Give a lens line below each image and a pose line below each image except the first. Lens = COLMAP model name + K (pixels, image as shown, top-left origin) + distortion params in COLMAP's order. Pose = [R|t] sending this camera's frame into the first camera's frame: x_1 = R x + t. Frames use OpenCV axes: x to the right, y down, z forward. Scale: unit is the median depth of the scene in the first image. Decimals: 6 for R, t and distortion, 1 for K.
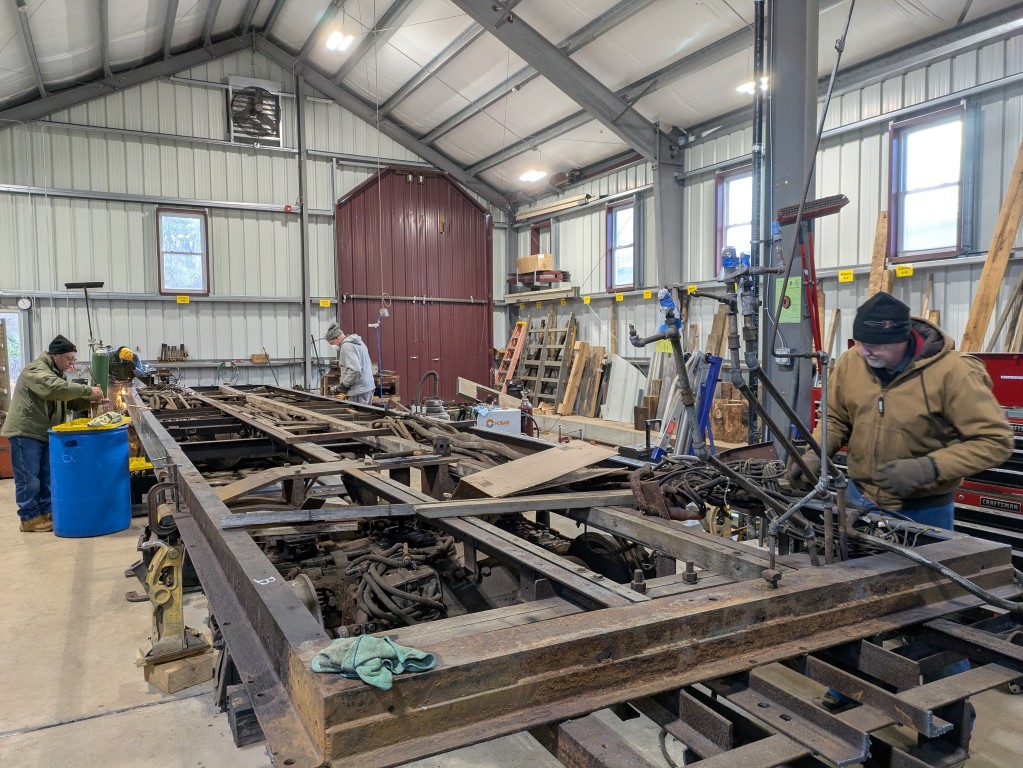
lens RADIAL K [[765.3, 0, 512.7], [0, 765.3, 383.4], [0, 0, 1]] dist [0.049485, -0.027685]
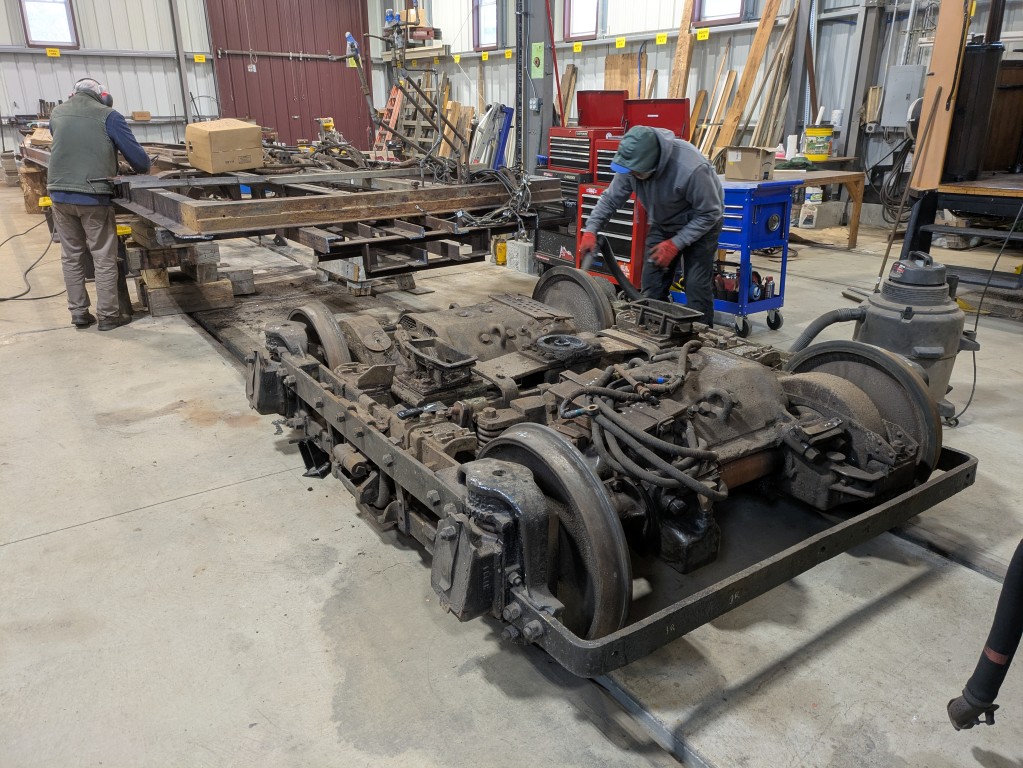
lens RADIAL K [[765.3, 0, 504.6], [0, 765.3, 387.9], [0, 0, 1]] dist [0.049485, -0.027685]
pose [[0.993769, -0.036432, 0.105340, 0.034263], [0.004150, 0.956514, 0.291658, 0.015397], [-0.111385, -0.289404, 0.950704, -0.154577]]
